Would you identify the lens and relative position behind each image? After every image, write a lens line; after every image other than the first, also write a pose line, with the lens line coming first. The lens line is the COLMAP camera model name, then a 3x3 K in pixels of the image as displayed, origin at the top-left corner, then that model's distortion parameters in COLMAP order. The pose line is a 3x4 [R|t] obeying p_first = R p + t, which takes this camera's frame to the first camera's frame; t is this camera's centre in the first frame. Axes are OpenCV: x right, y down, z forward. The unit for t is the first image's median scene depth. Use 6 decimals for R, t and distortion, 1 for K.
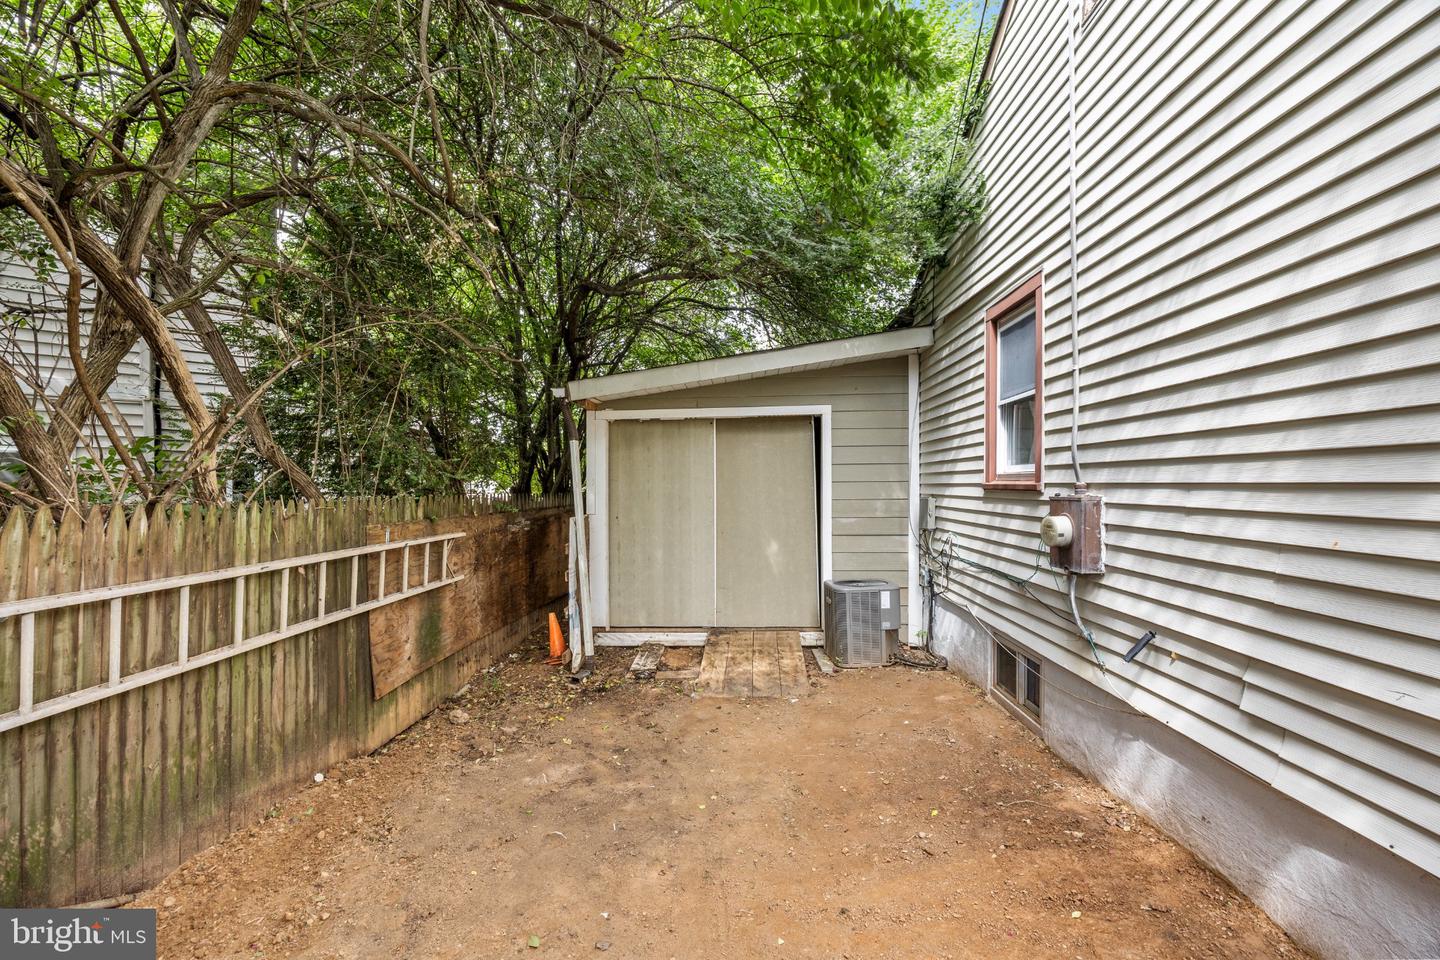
lens RADIAL K [[609.8, 0, 713.0], [0, 609.8, 490.9], [0, 0, 1]] dist [-0.013677, 0.001376]
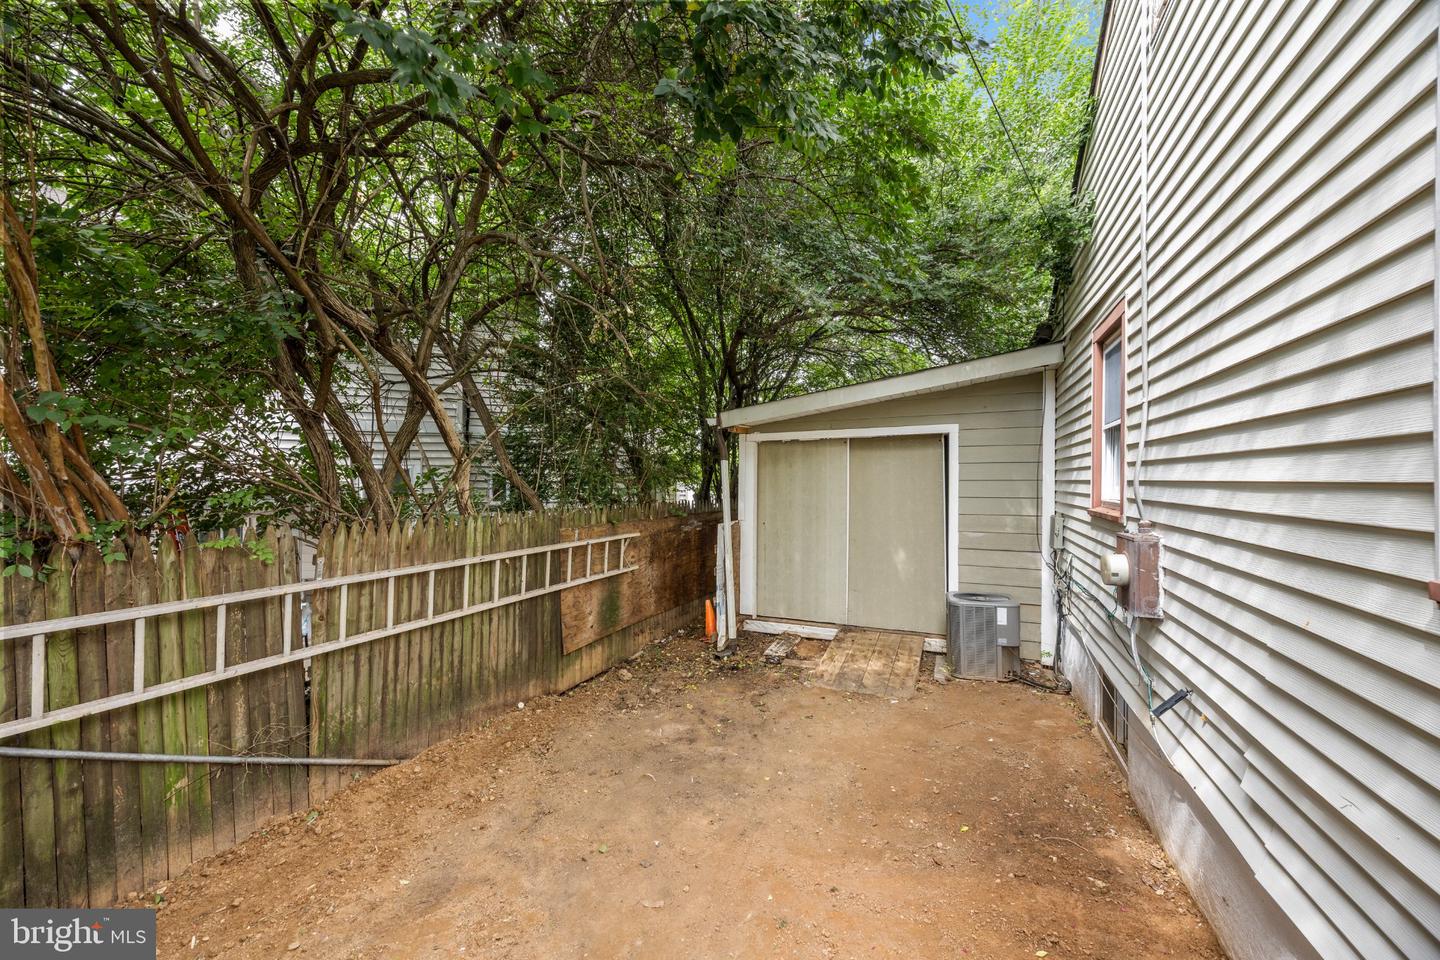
lens RADIAL K [[549.8, 0, 713.0], [0, 549.8, 479.7], [0, 0, 1]] dist [-0.002342, 0.000192]
pose [[0.929744, 0.006592, -0.368147, 0.244750], [-0.009917, 0.999925, -0.007141, -0.055718], [0.368073, 0.010291, 0.929740, -0.050744]]
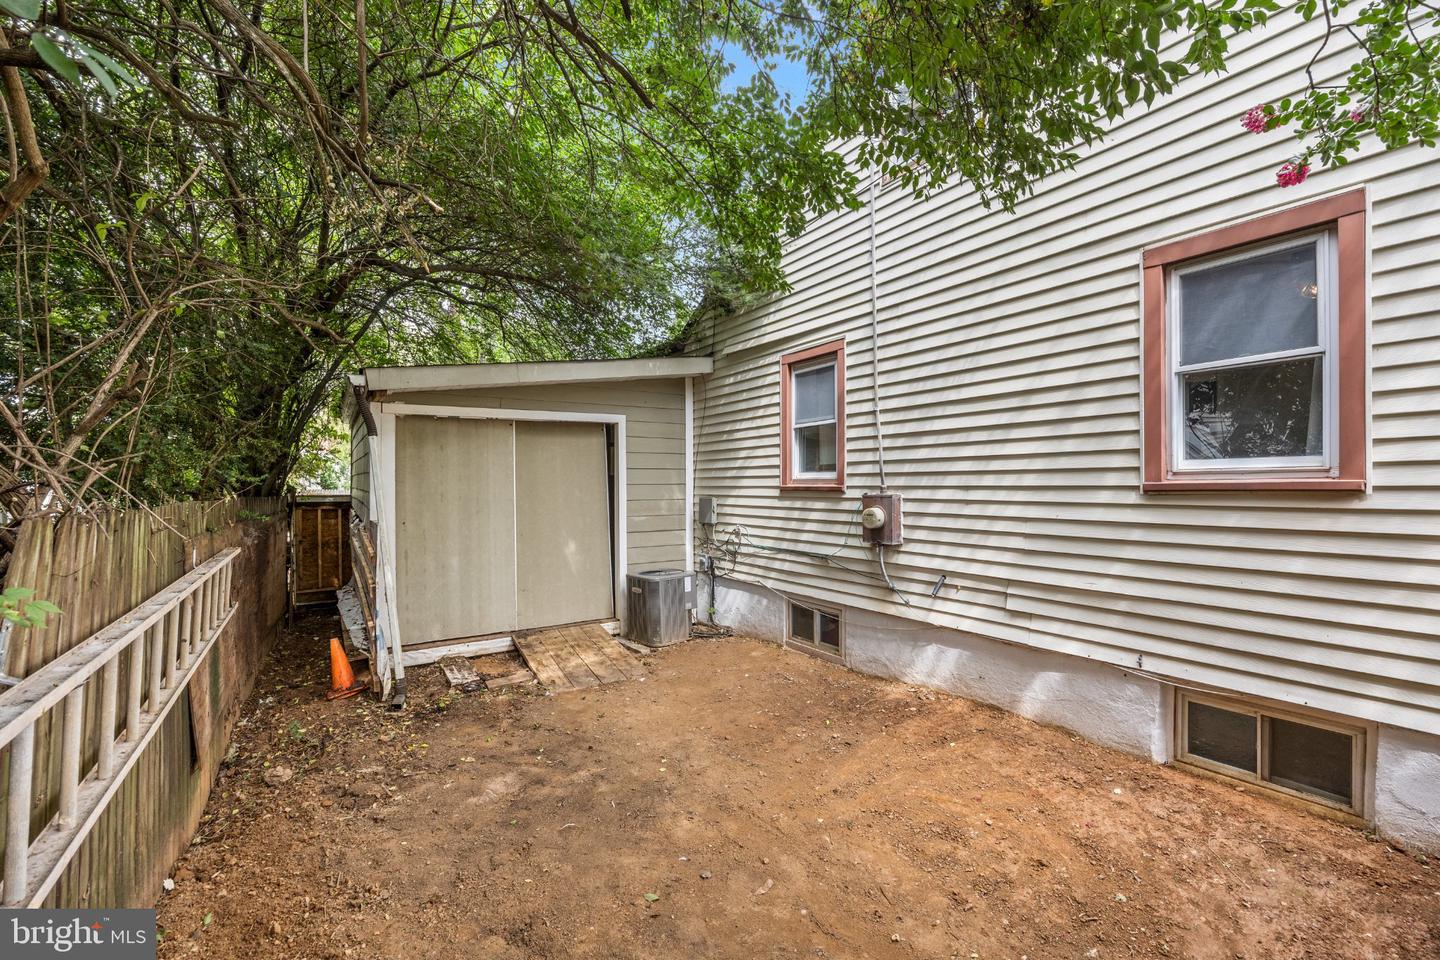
lens RADIAL K [[609.8, 0, 716.0], [0, 609.8, 486.4], [0, 0, 1]] dist [-0.013677, 0.001376]
pose [[0.808375, 0.001125, 0.588666, -0.532184], [0.005621, 0.999938, -0.009629, 0.000897], [-0.588640, 0.011093, 0.808319, 0.012397]]
